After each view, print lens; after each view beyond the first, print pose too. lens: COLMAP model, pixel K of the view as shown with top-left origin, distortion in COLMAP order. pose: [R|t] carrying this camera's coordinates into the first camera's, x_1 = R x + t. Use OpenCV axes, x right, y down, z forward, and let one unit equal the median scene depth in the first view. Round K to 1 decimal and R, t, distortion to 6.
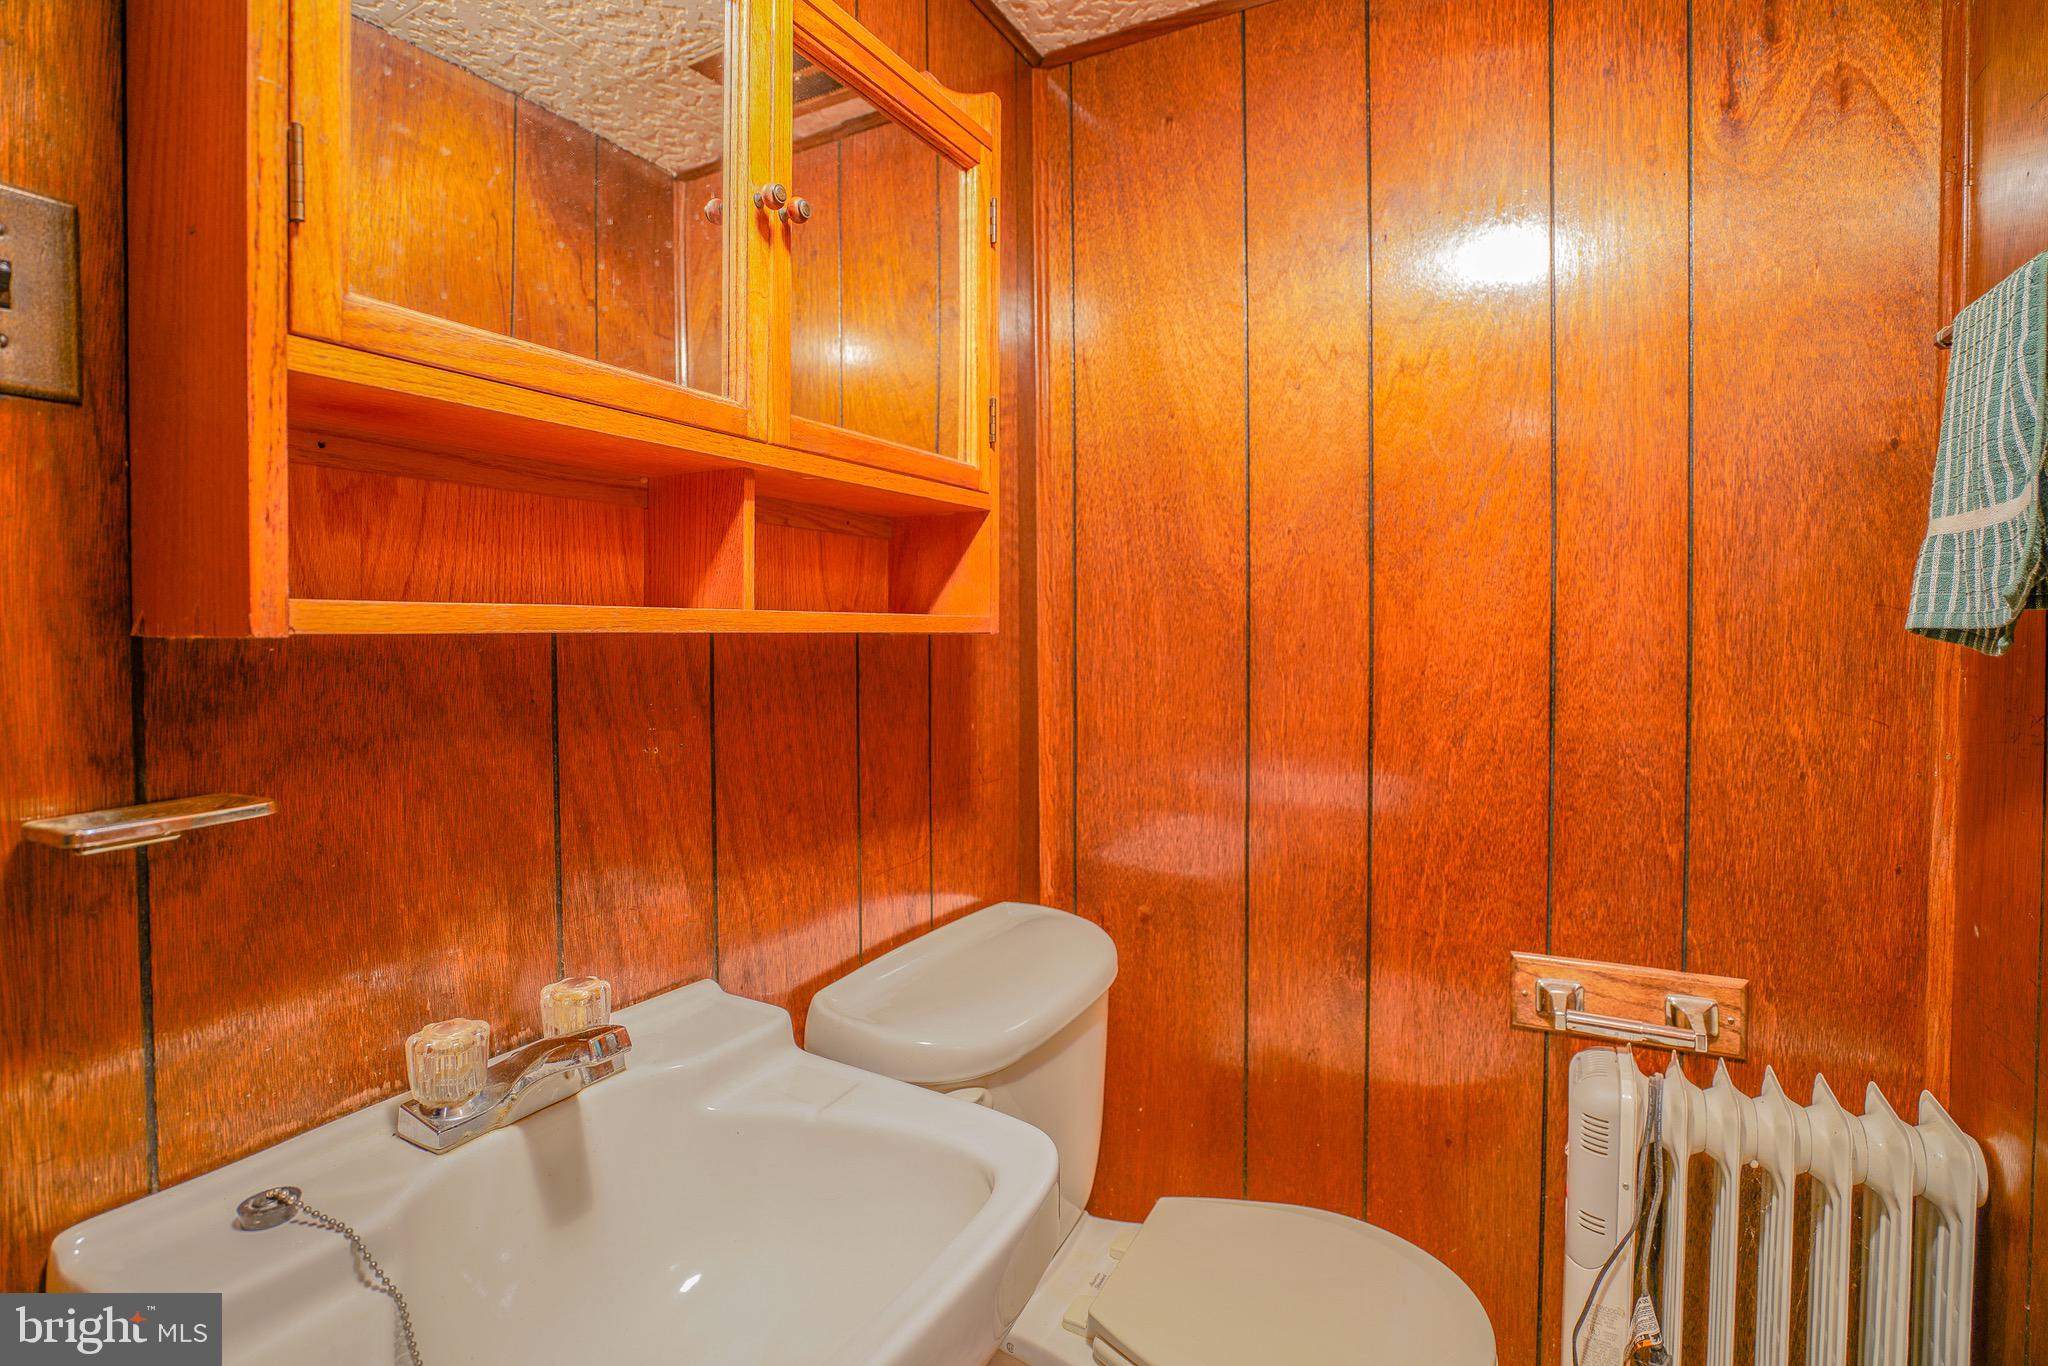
lens RADIAL K [[967.8, 0, 1016.5], [0, 967.8, 652.8], [0, 0, 1]] dist [-0.060675, 0.023802]
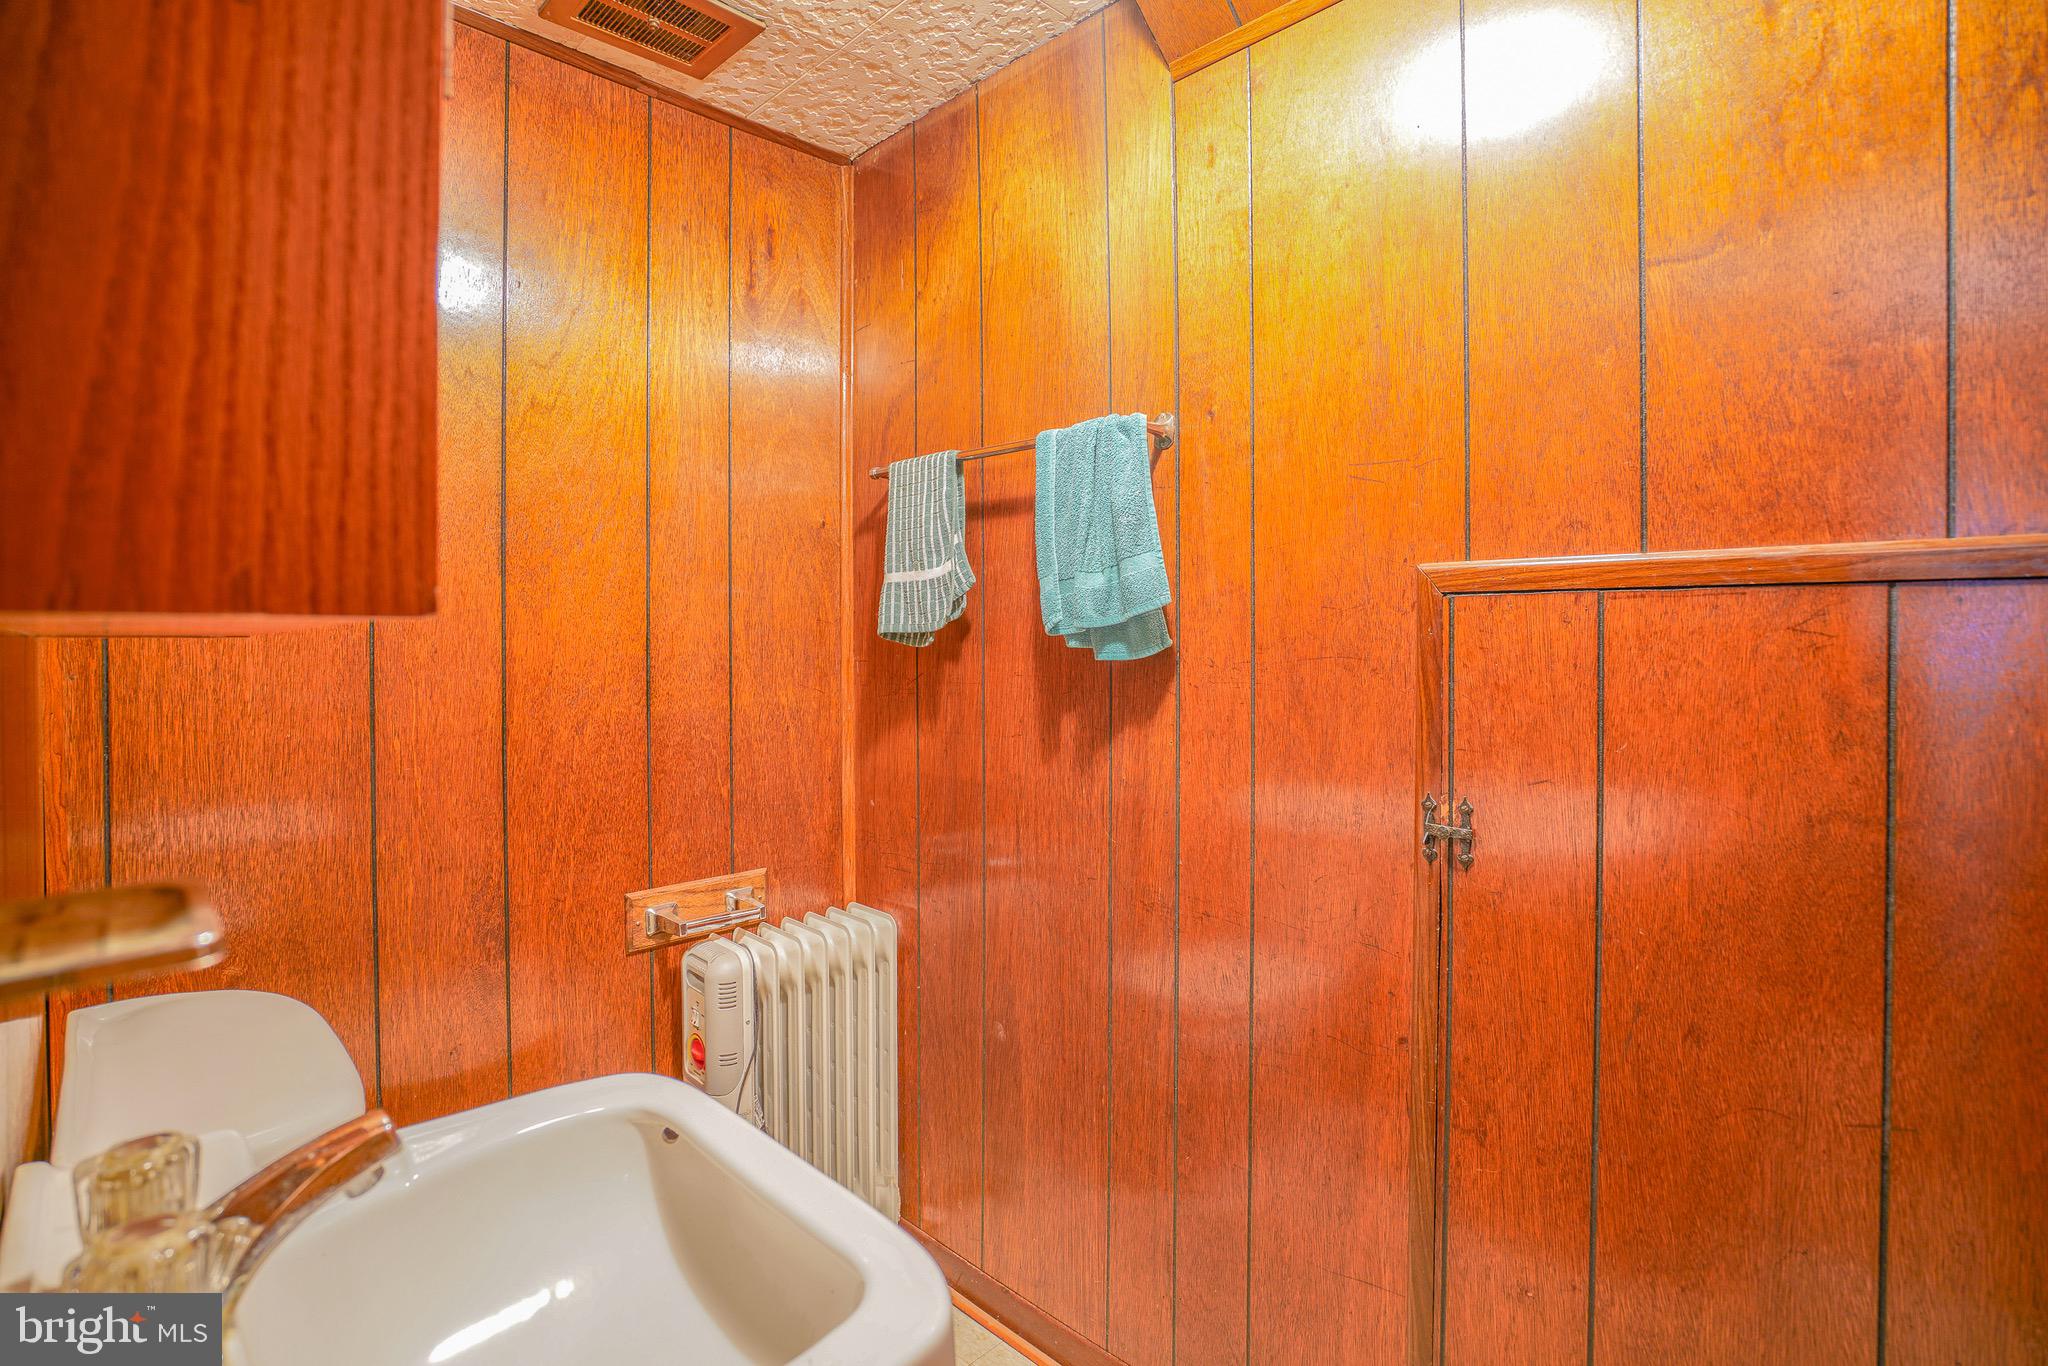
lens RADIAL K [[967.8, 0, 1016.5], [0, 967.8, 652.8], [0, 0, 1]] dist [-0.060675, 0.023802]
pose [[0.311708, -0.012397, 0.950097, -0.516532], [0.030935, 0.999517, 0.002892, 0.011029], [-0.949674, 0.028490, 0.311941, 0.116036]]
